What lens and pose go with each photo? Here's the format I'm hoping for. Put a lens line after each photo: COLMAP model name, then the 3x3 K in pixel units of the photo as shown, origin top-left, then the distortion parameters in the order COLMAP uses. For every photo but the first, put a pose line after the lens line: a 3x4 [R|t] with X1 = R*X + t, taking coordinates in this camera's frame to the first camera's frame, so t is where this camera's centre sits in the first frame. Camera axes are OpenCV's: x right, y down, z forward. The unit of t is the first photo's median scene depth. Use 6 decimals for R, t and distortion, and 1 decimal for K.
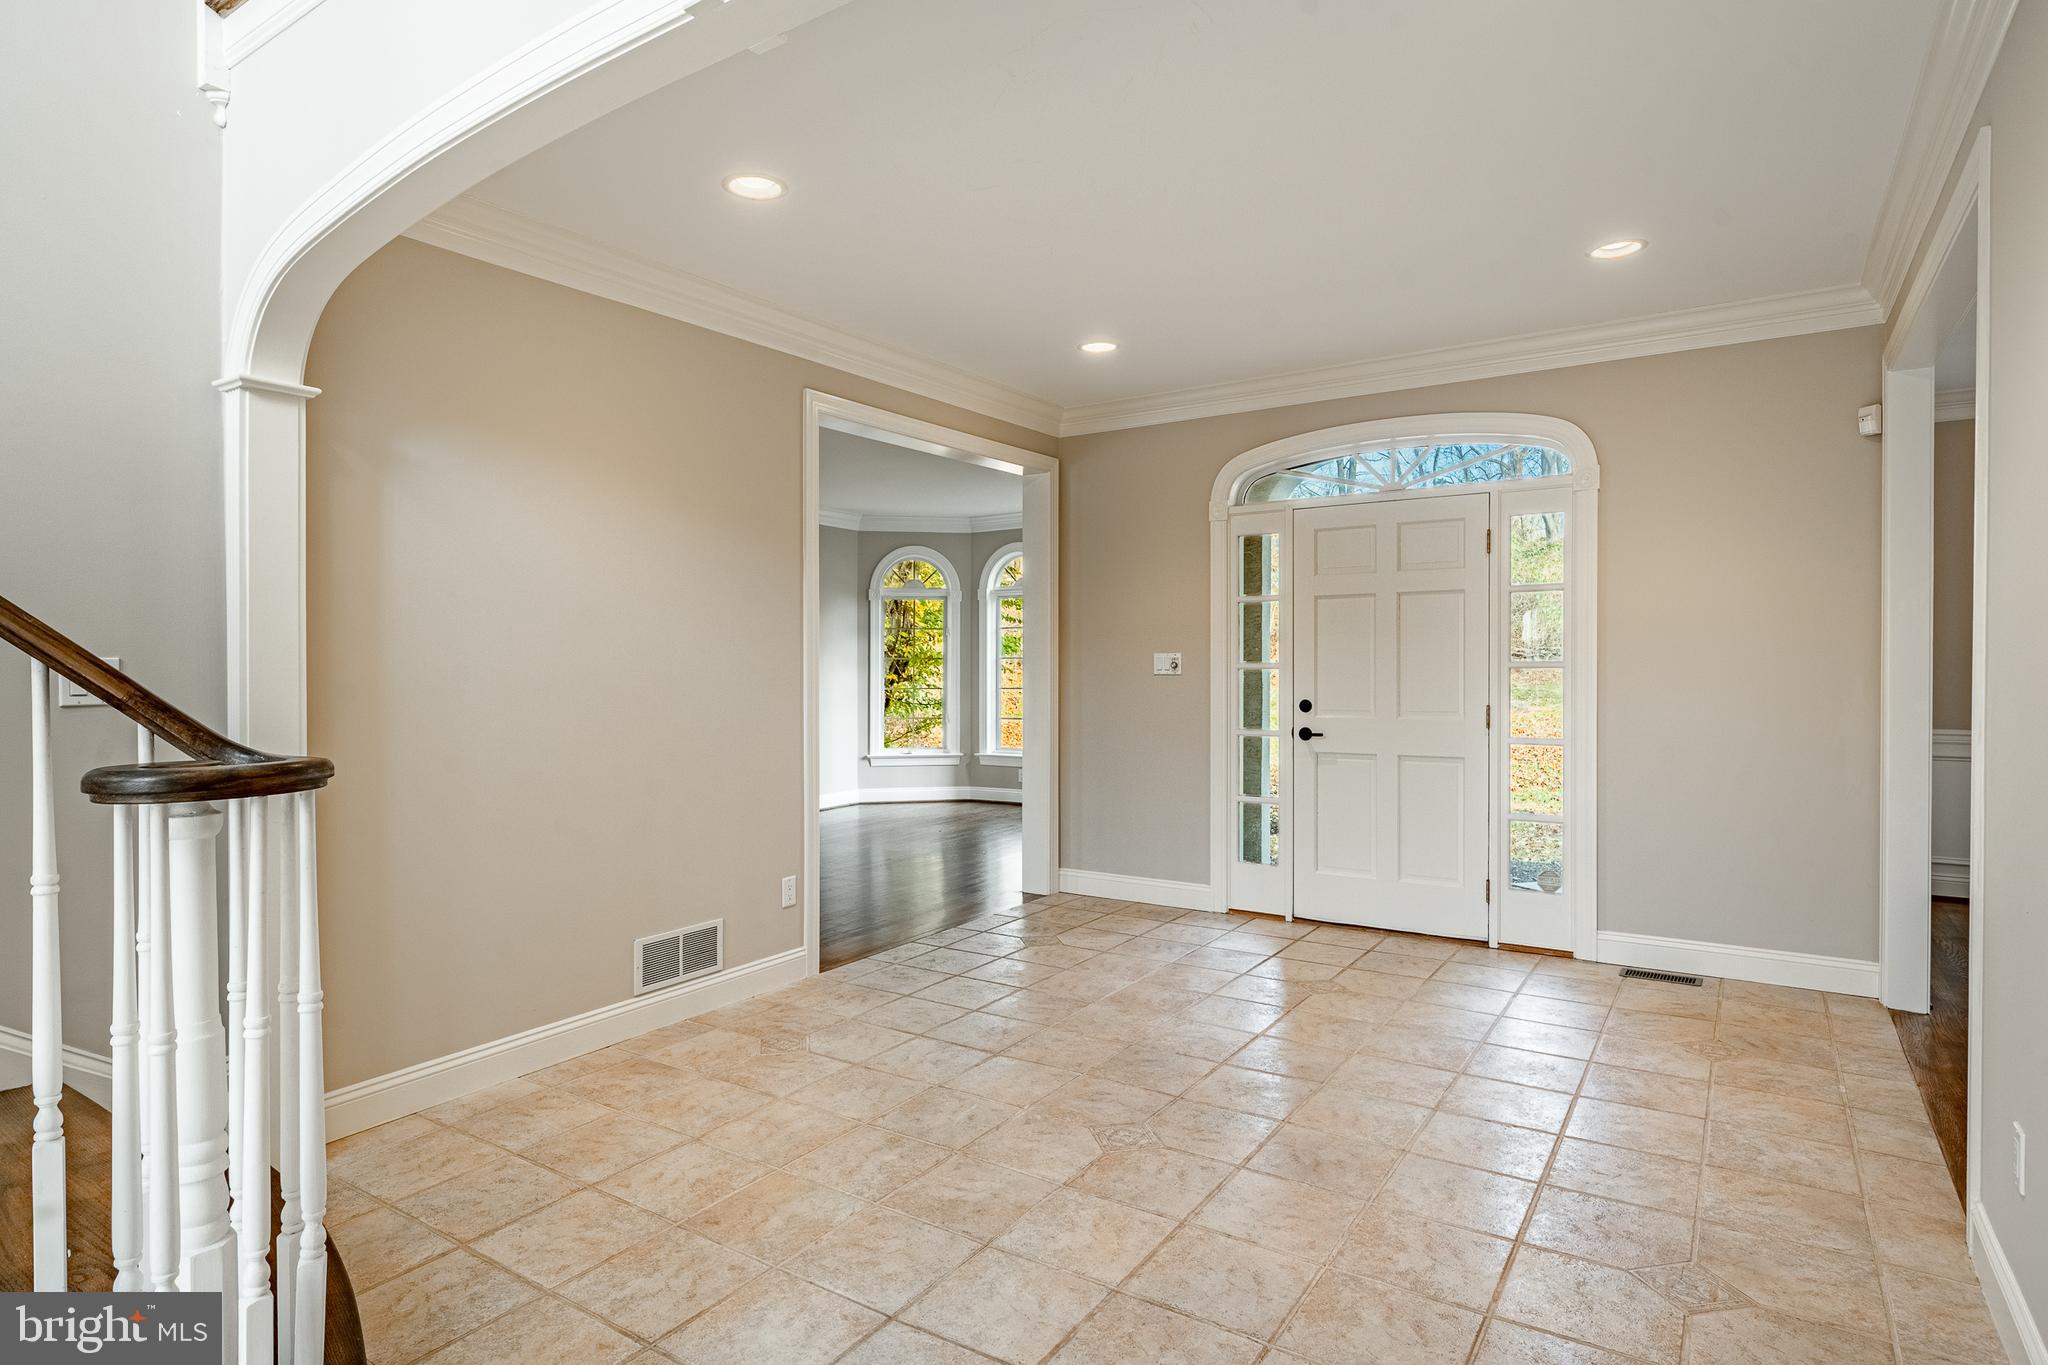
lens RADIAL K [[1093.6, 0, 1019.1], [0, 1093.6, 668.4], [0, 0, 1]] dist [-0.001847, -0.001059]
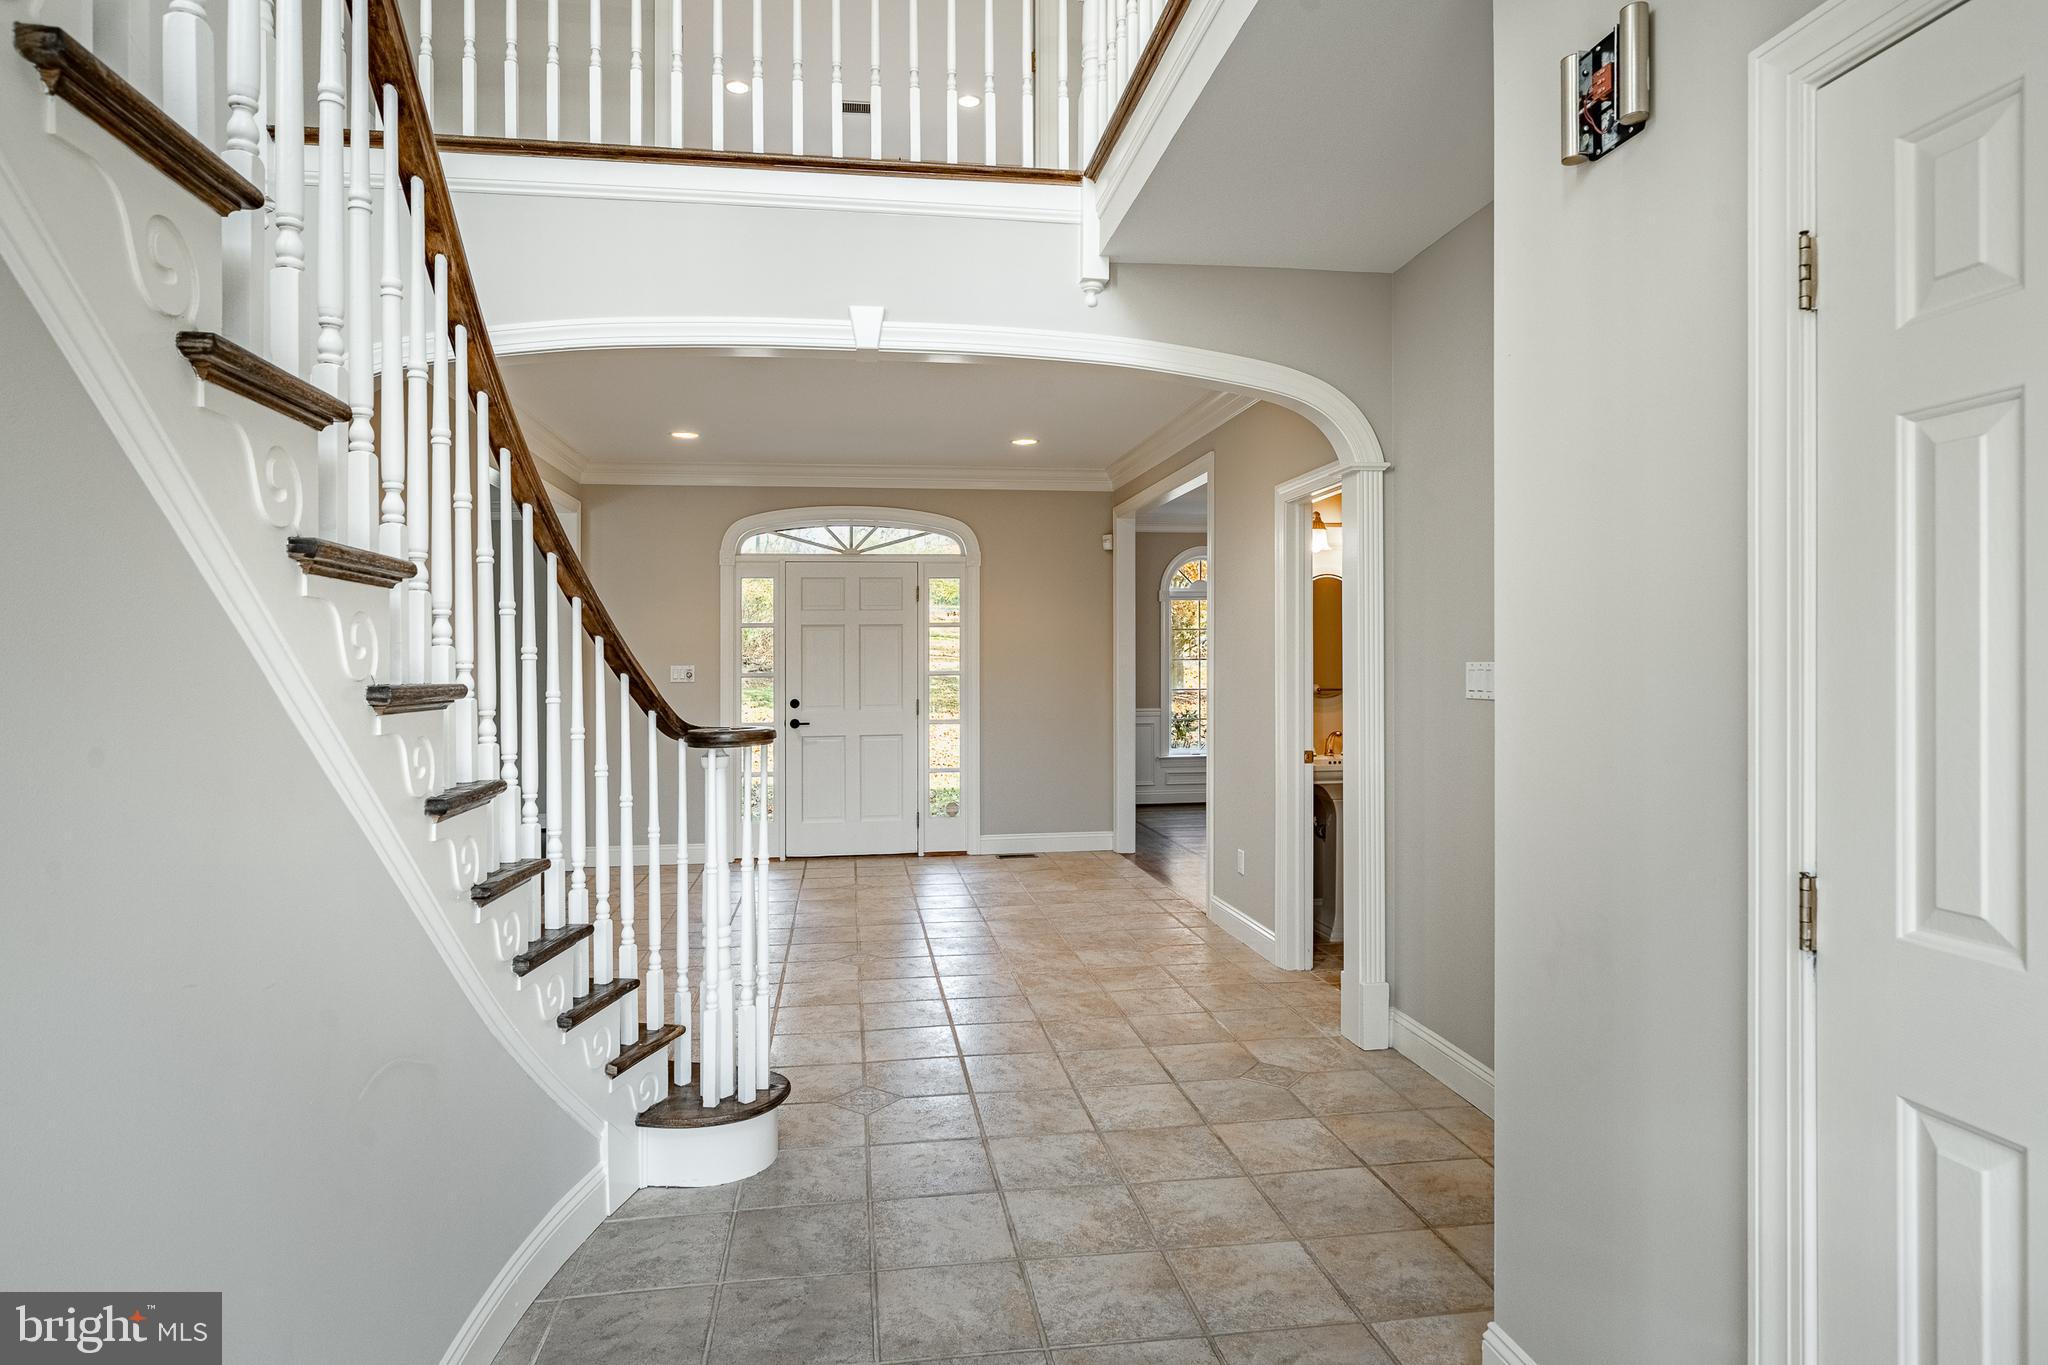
lens RADIAL K [[1093.6, 0, 1019.1], [0, 1093.6, 668.4], [0, 0, 1]] dist [-0.001847, -0.001059]
pose [[0.735368, -0.001185, 0.677667, -0.538572], [0.006216, 0.999968, -0.004997, -0.001918], [-0.677640, 0.007887, 0.735352, -0.246226]]
